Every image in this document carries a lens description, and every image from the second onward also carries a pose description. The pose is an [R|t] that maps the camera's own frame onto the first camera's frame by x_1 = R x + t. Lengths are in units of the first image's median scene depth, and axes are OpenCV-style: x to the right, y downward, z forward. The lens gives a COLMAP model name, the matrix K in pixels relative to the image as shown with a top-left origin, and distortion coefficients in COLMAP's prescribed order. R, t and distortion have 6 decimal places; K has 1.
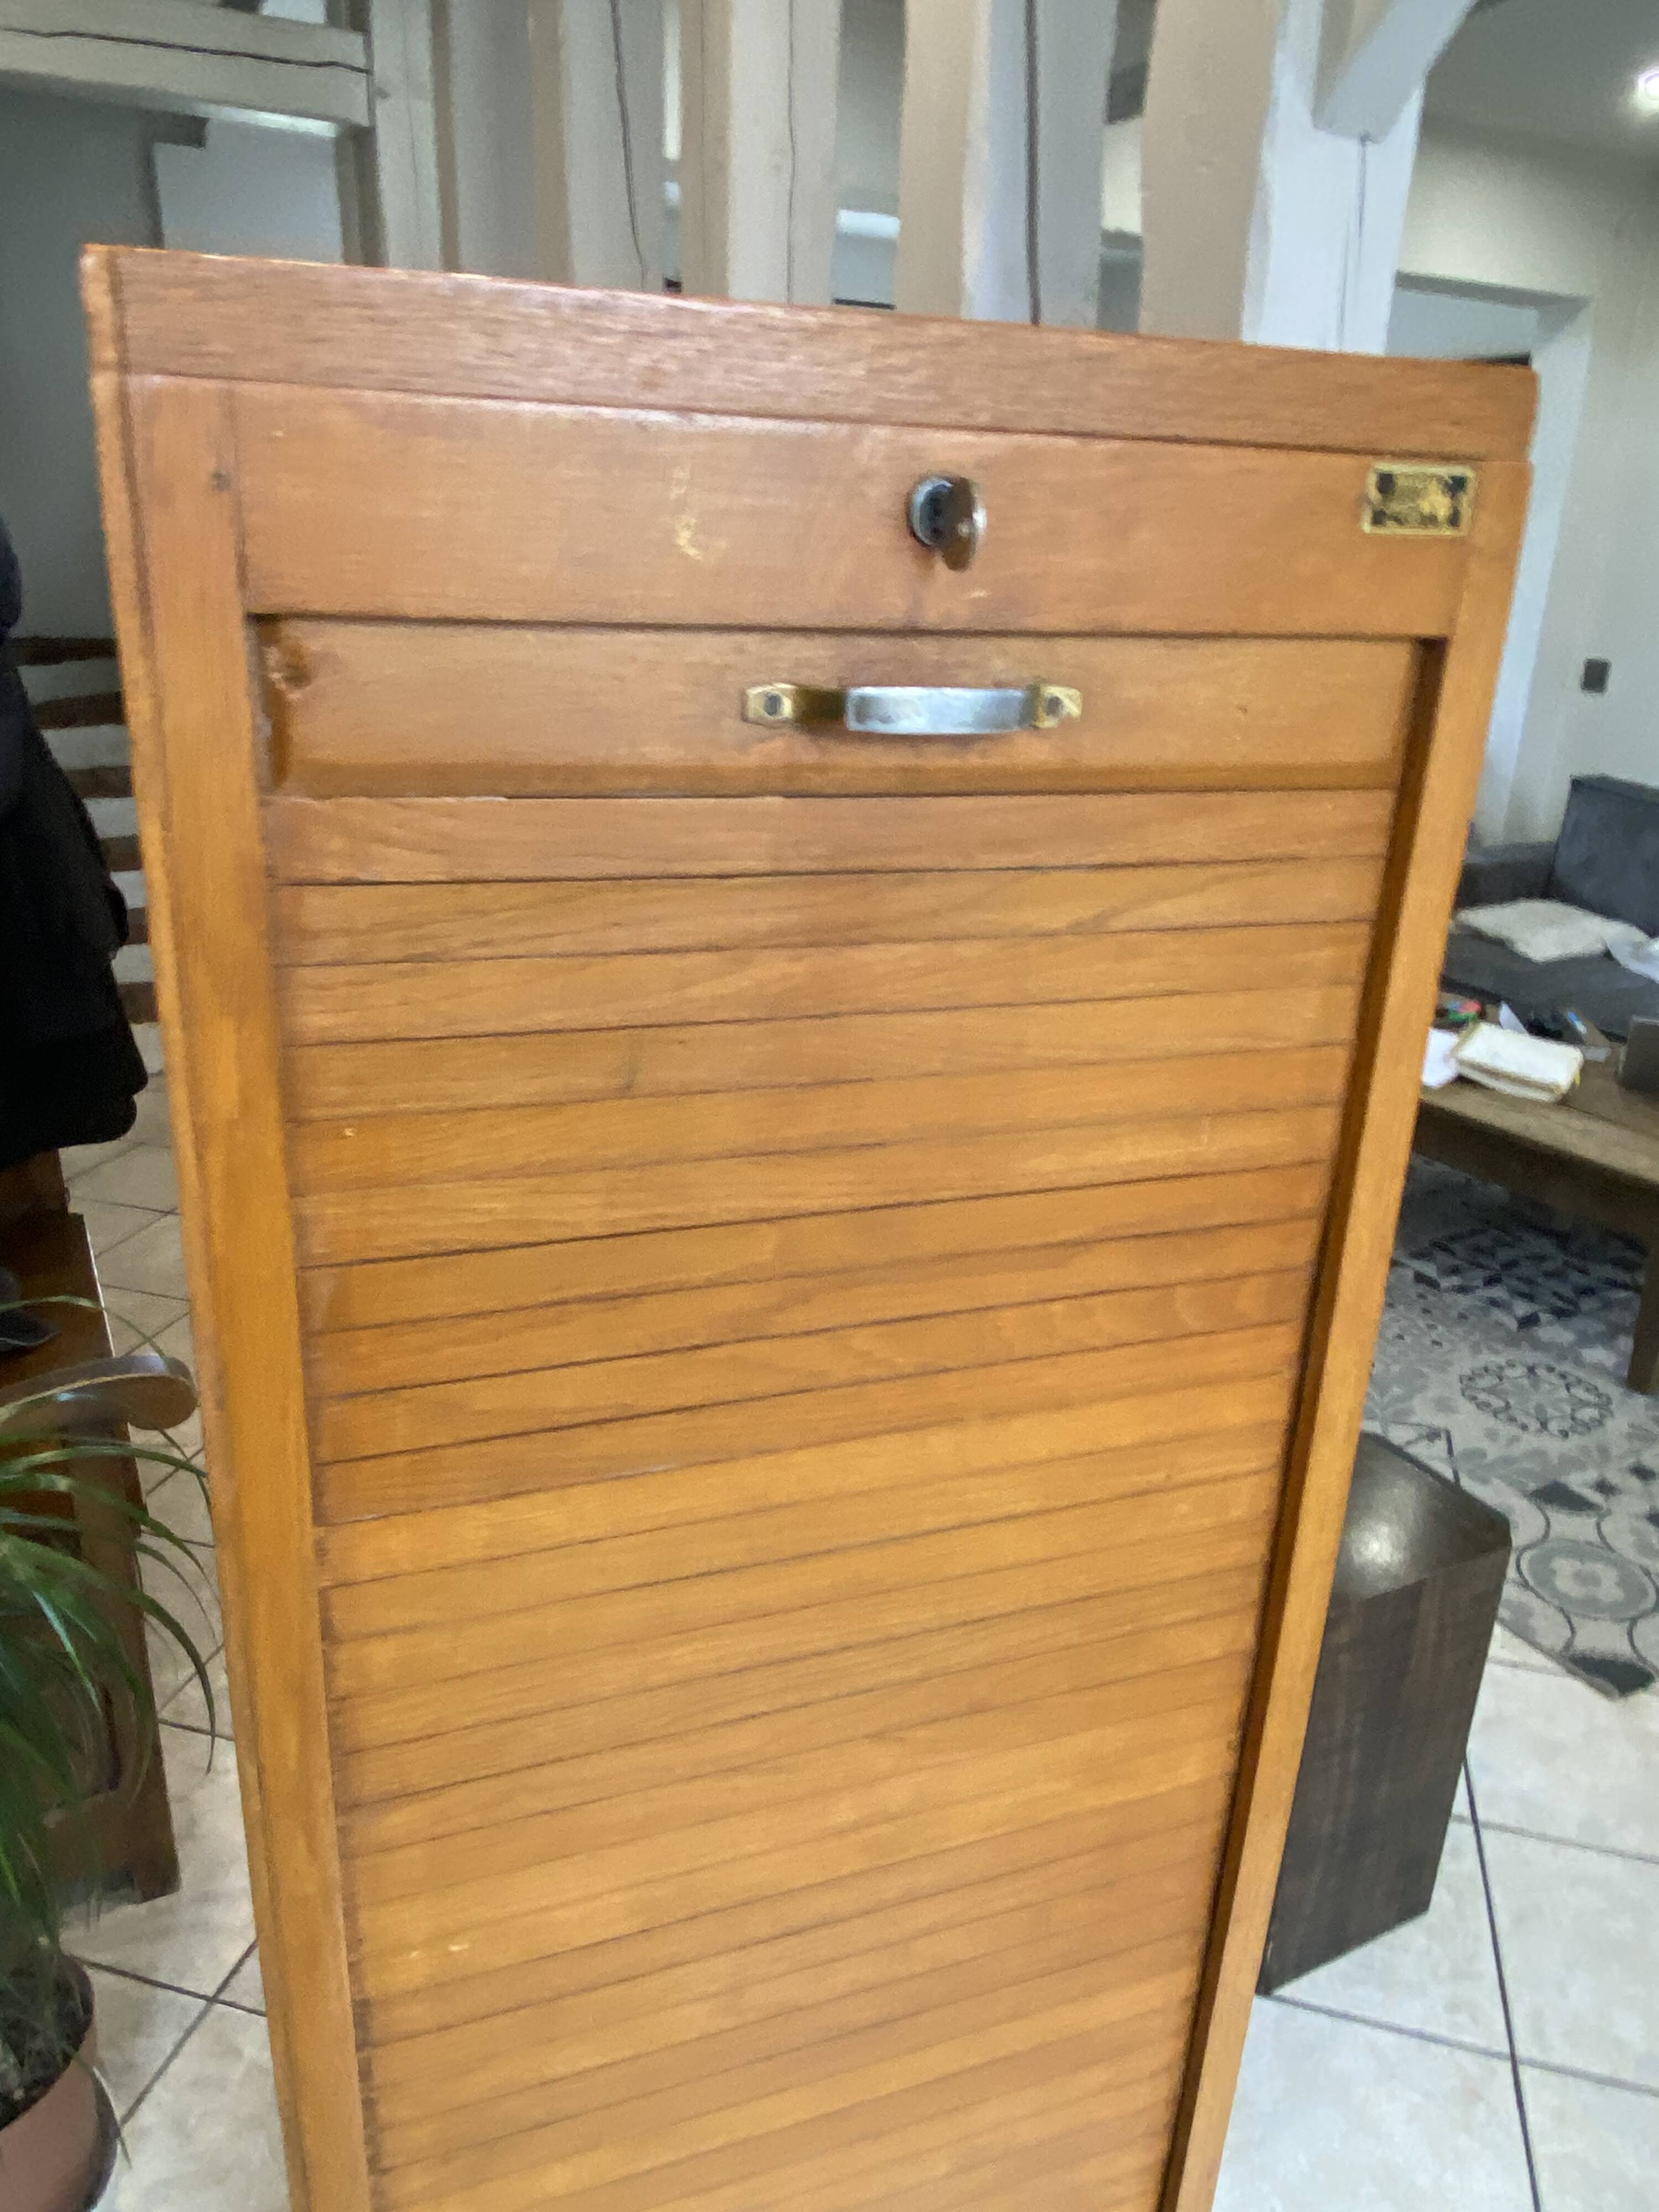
lens RADIAL K [[1508.6, 0, 837.0], [0, 1508.6, 1109.0], [0, 0, 1]] dist [0.063616, -0.066052]
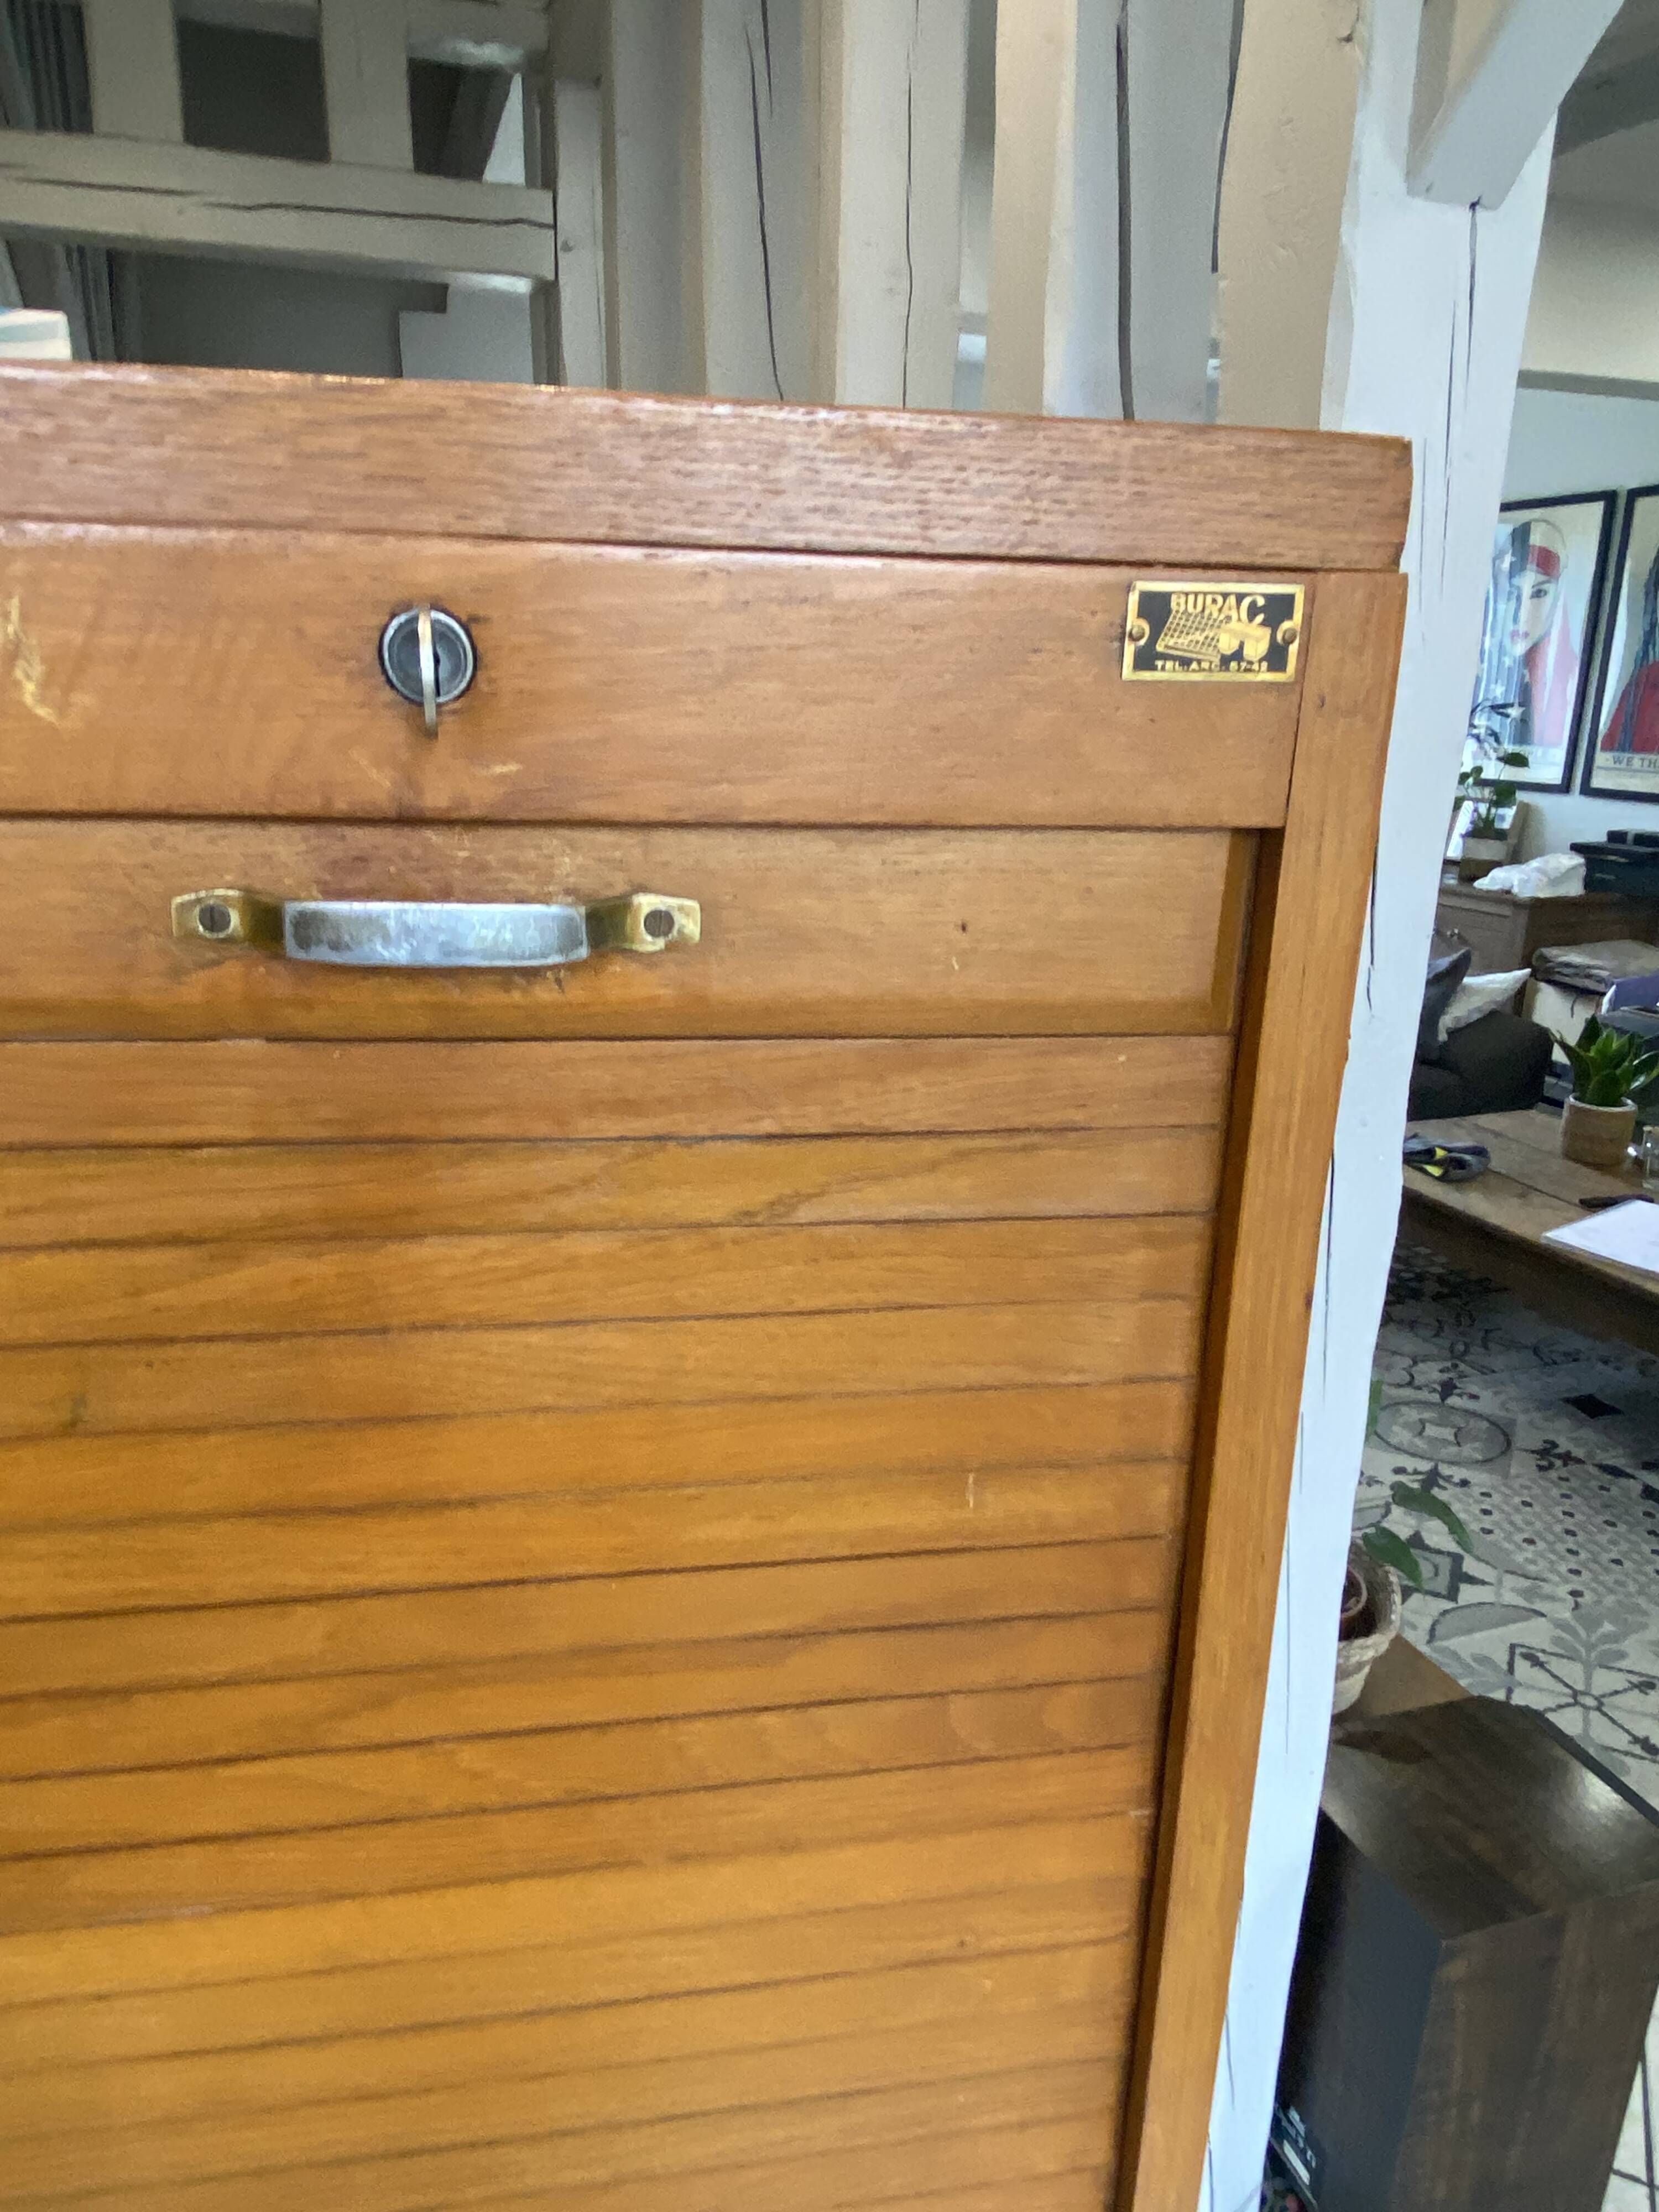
lens RADIAL K [[1508.6, 0, 831.9], [0, 1508.6, 1158.9], [0, 0, 1]] dist [0.063616, -0.066052]
pose [[0.986675, 0.039488, -0.157841, 0.323093], [-0.047107, 0.997884, -0.044819, -0.122195], [0.155737, 0.051657, 0.986447, 0.309758]]
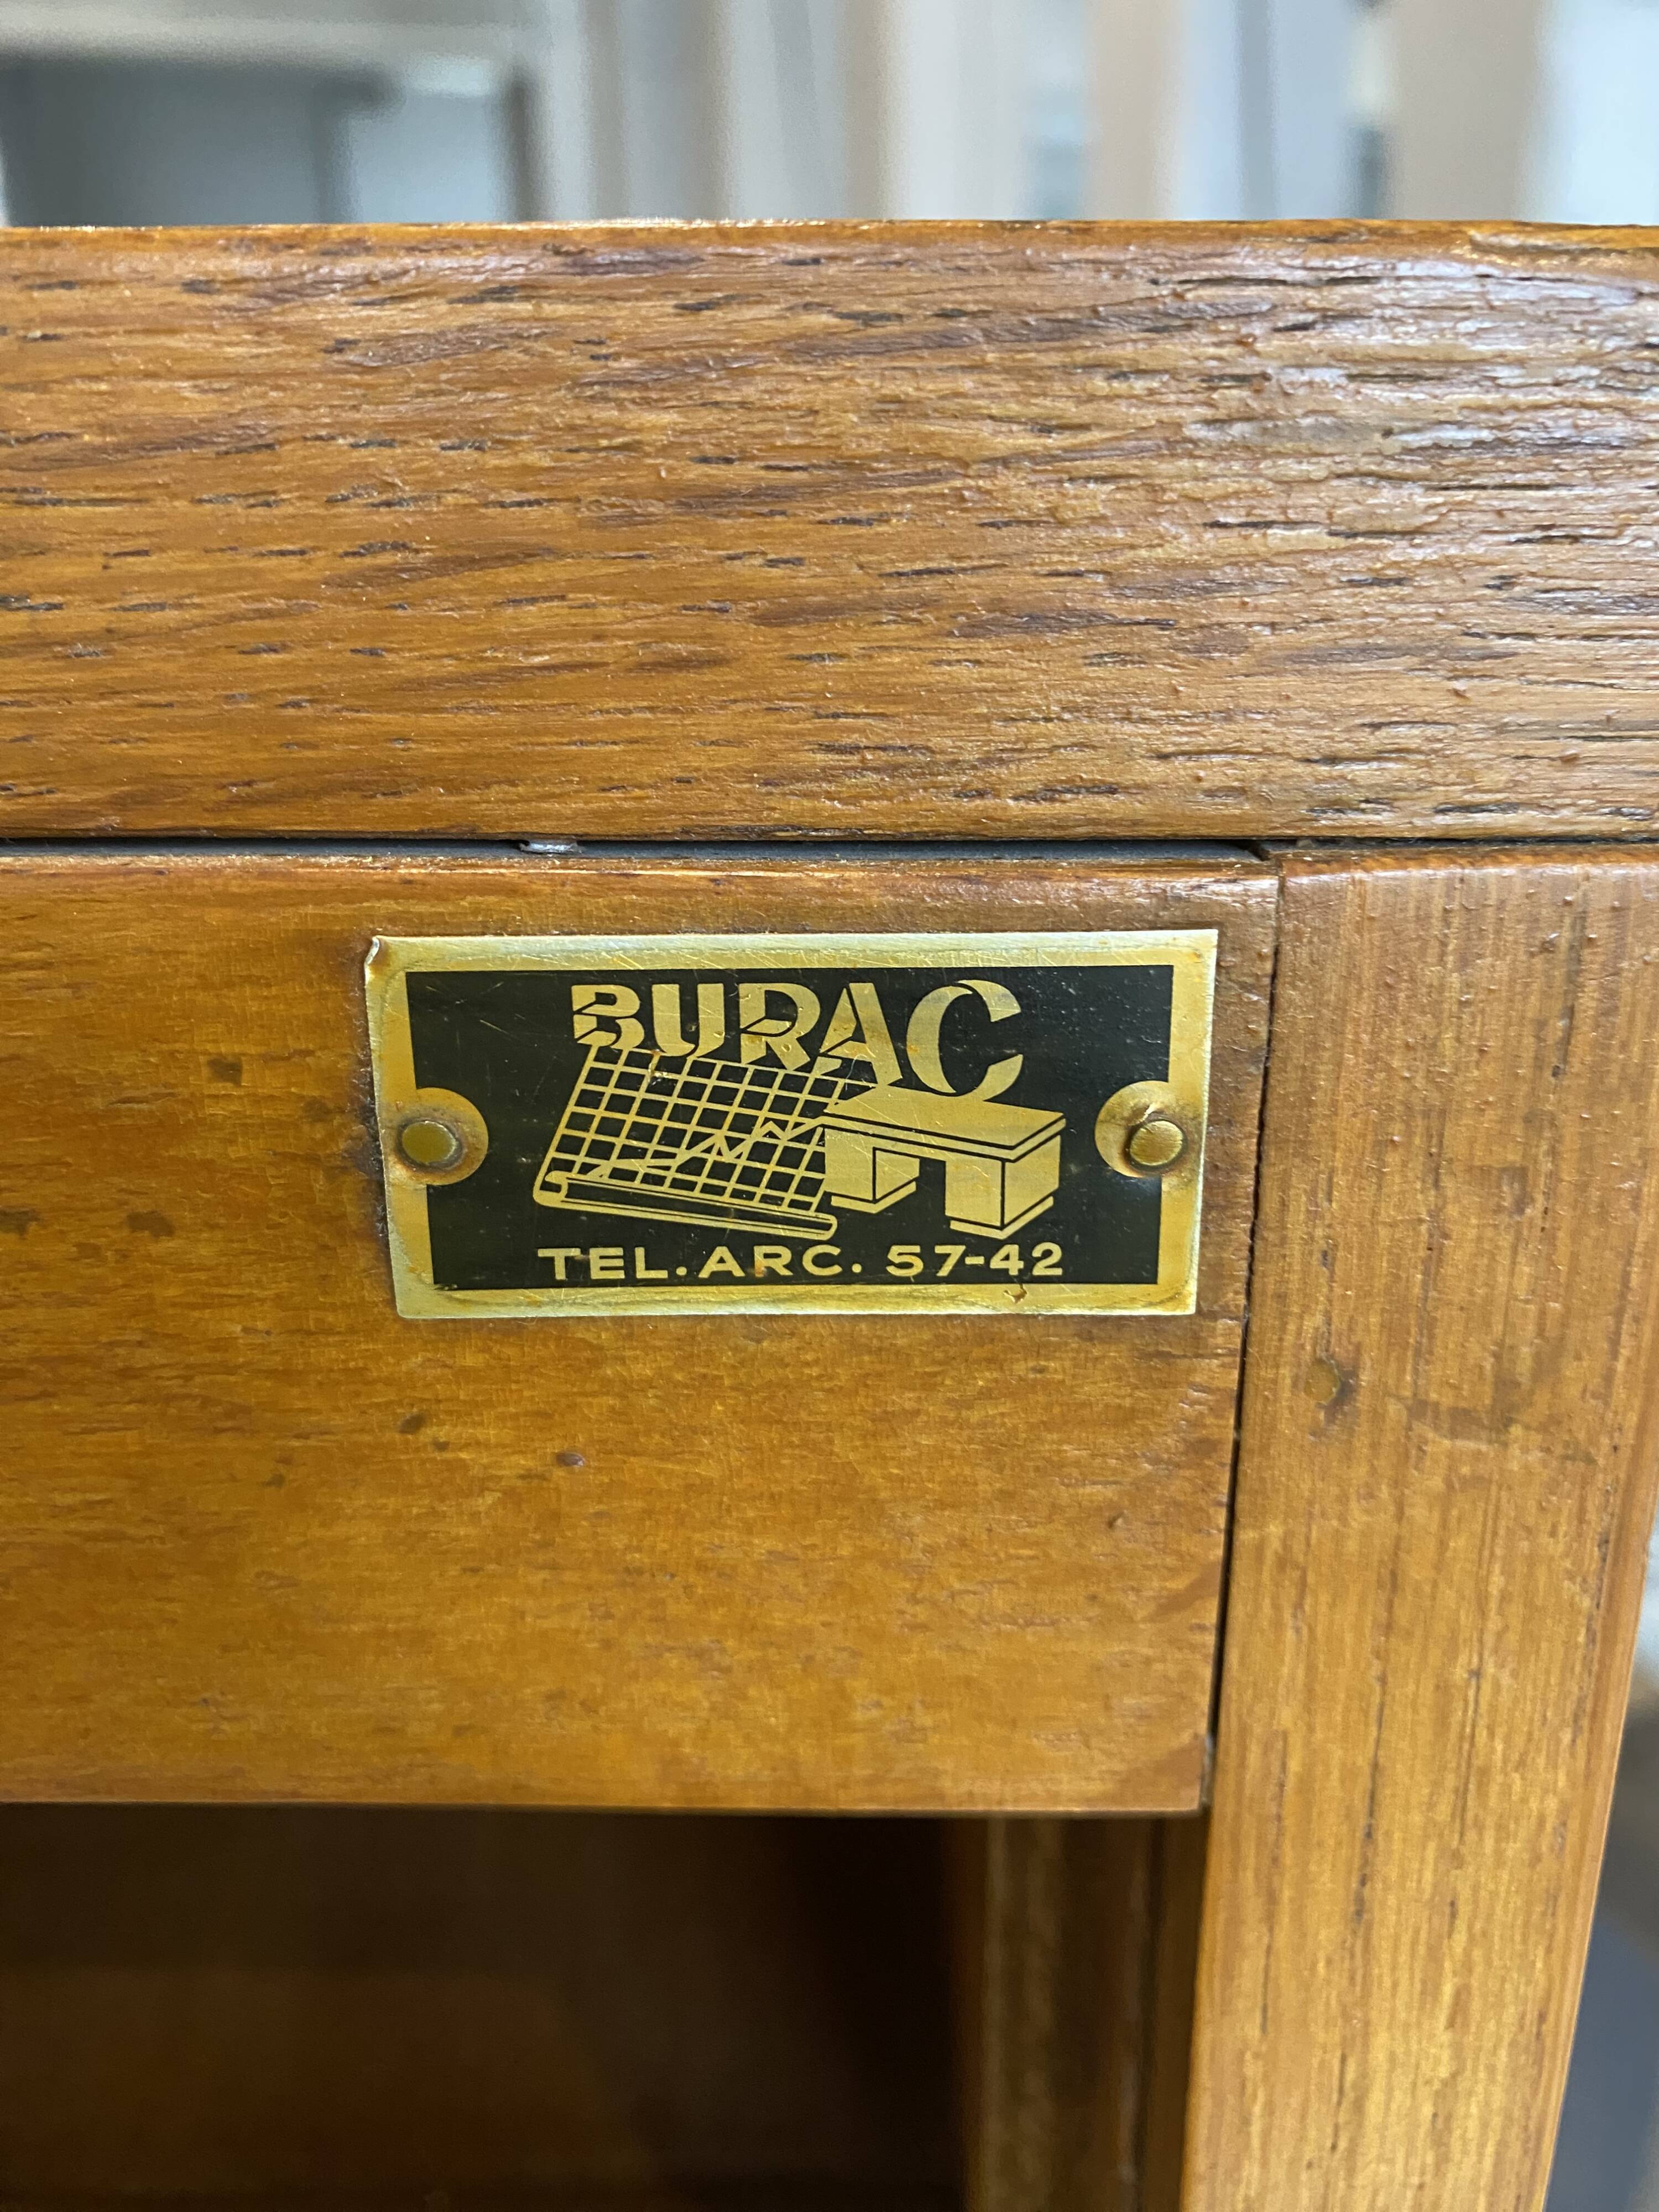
lens RADIAL K [[1737.0, 0, 823.8], [0, 1737.0, 1102.5], [0, 0, 1]] dist [0.017479, -0.042641]
pose [[0.935603, 0.071094, -0.345823, 0.434378], [-0.086545, 0.995813, -0.029424, -0.386819], [0.342283, 0.057458, 0.937838, 0.820801]]
